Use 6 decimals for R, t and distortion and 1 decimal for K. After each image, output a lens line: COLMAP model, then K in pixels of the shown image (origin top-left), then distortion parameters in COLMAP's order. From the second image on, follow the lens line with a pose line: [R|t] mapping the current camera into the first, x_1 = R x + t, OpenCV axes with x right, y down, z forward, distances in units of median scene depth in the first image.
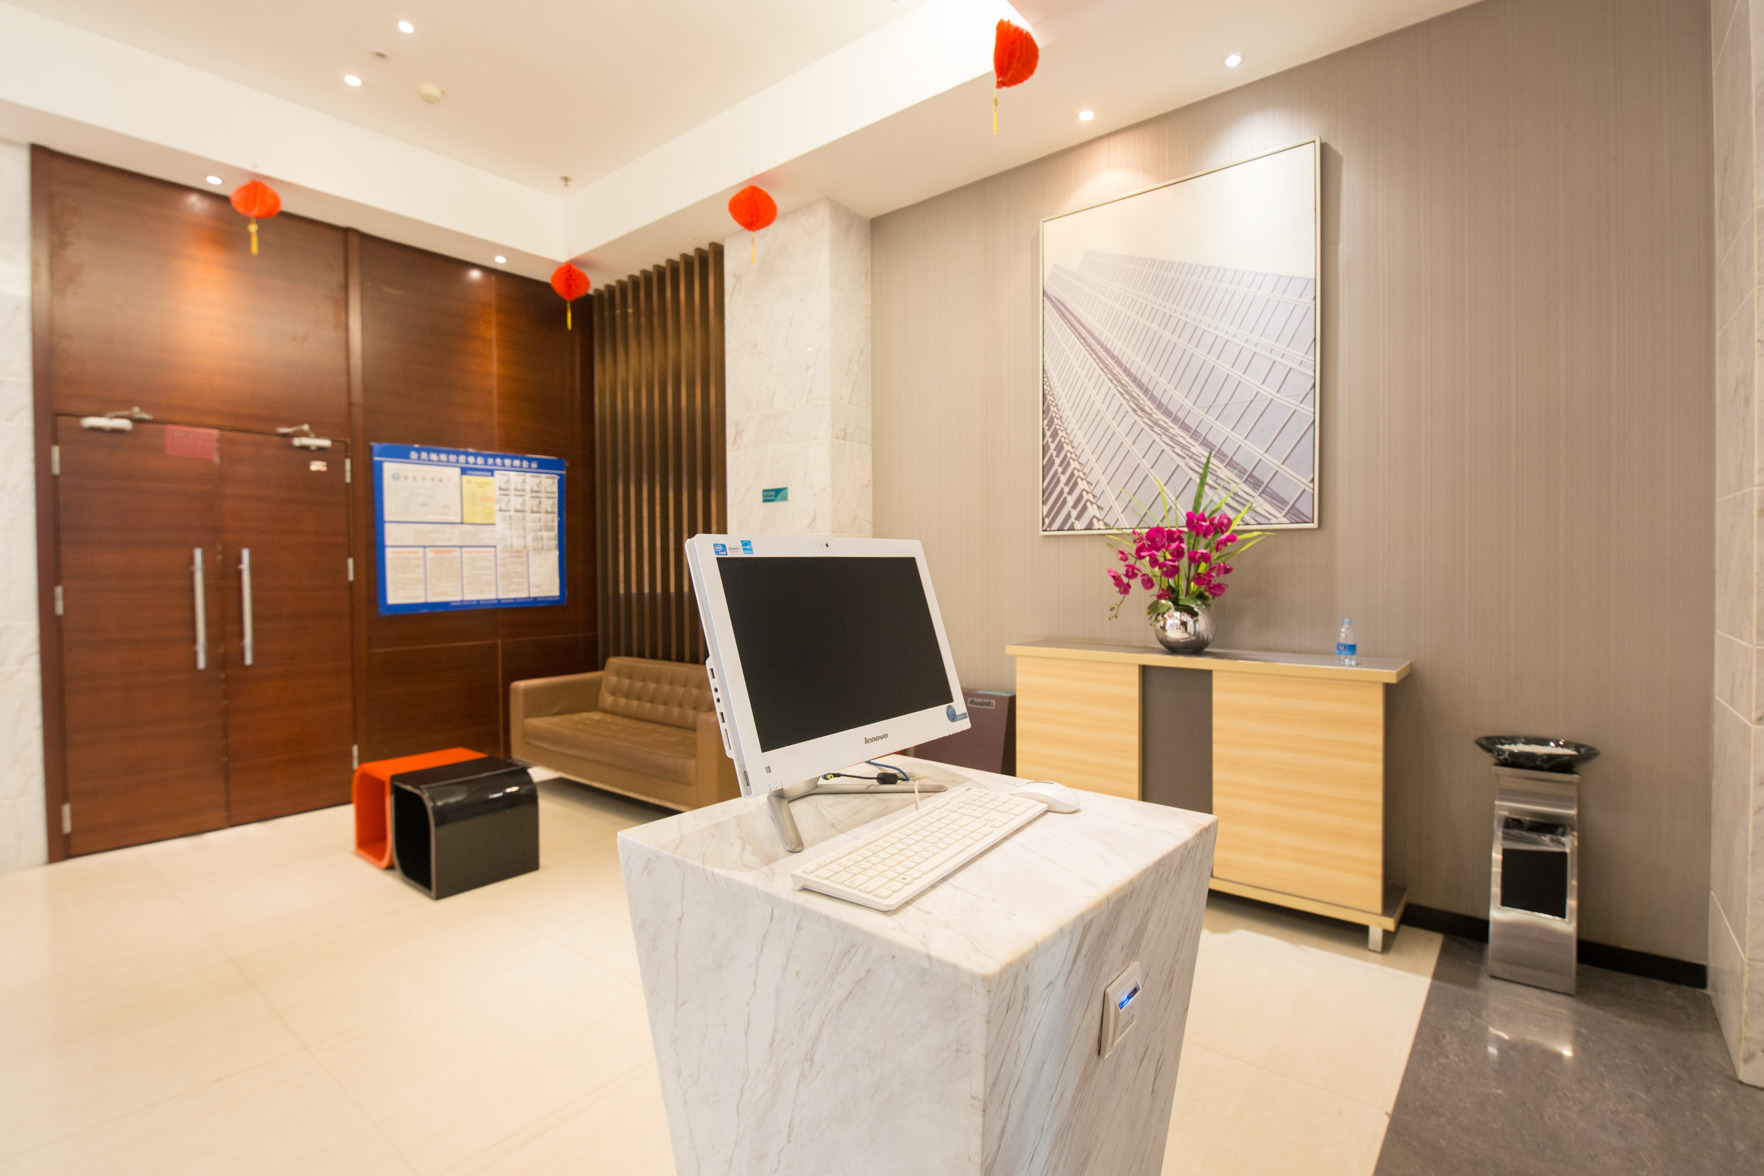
lens RADIAL K [[814.6, 0, 887.4], [0, 814.6, 585.8], [0, 0, 1]] dist [0.003611, 0.000291]
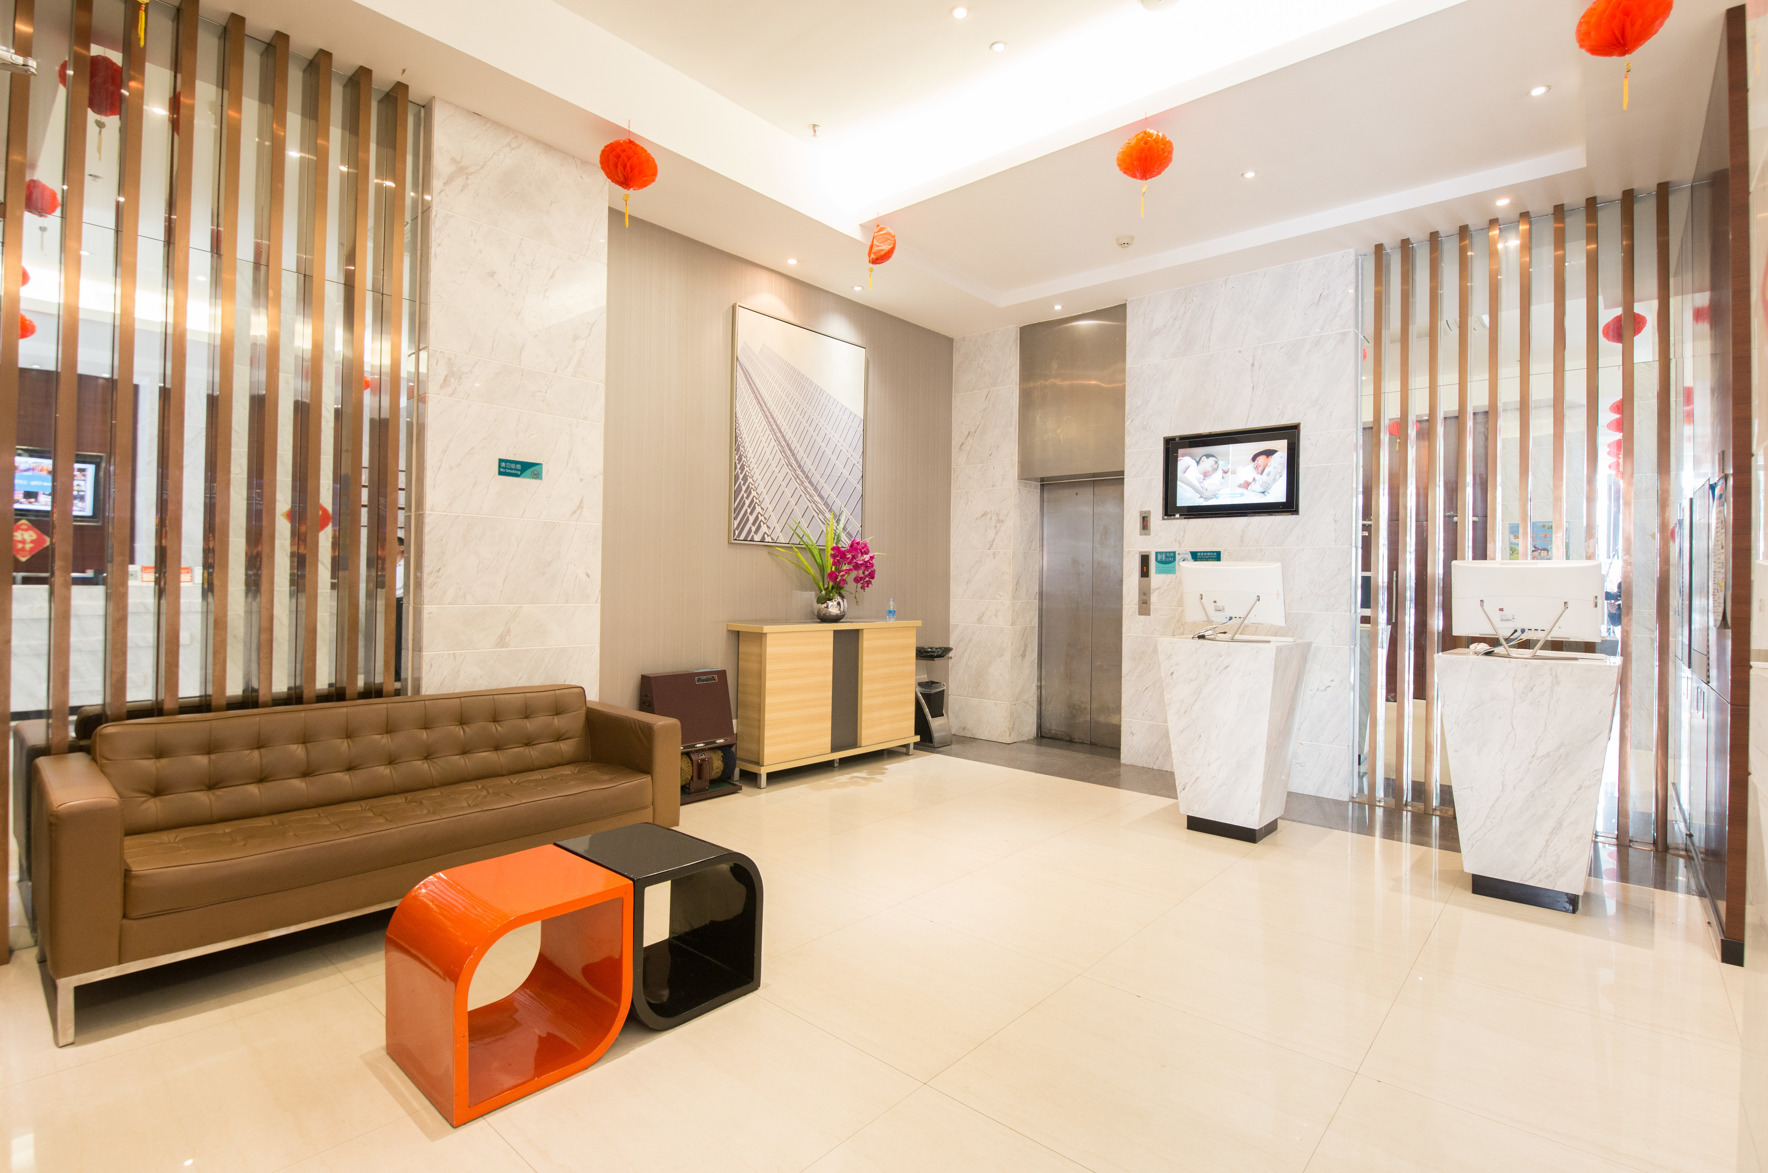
lens RADIAL K [[816.4, 0, 888.6], [0, 816.4, 580.3], [0, 0, 1]] dist [0.003611, 0.000291]
pose [[0.037362, 0.016243, 0.999170, -1.191024], [0.017427, 0.999705, -0.016903, 0.025644], [-0.999150, 0.018044, 0.037068, 0.764594]]
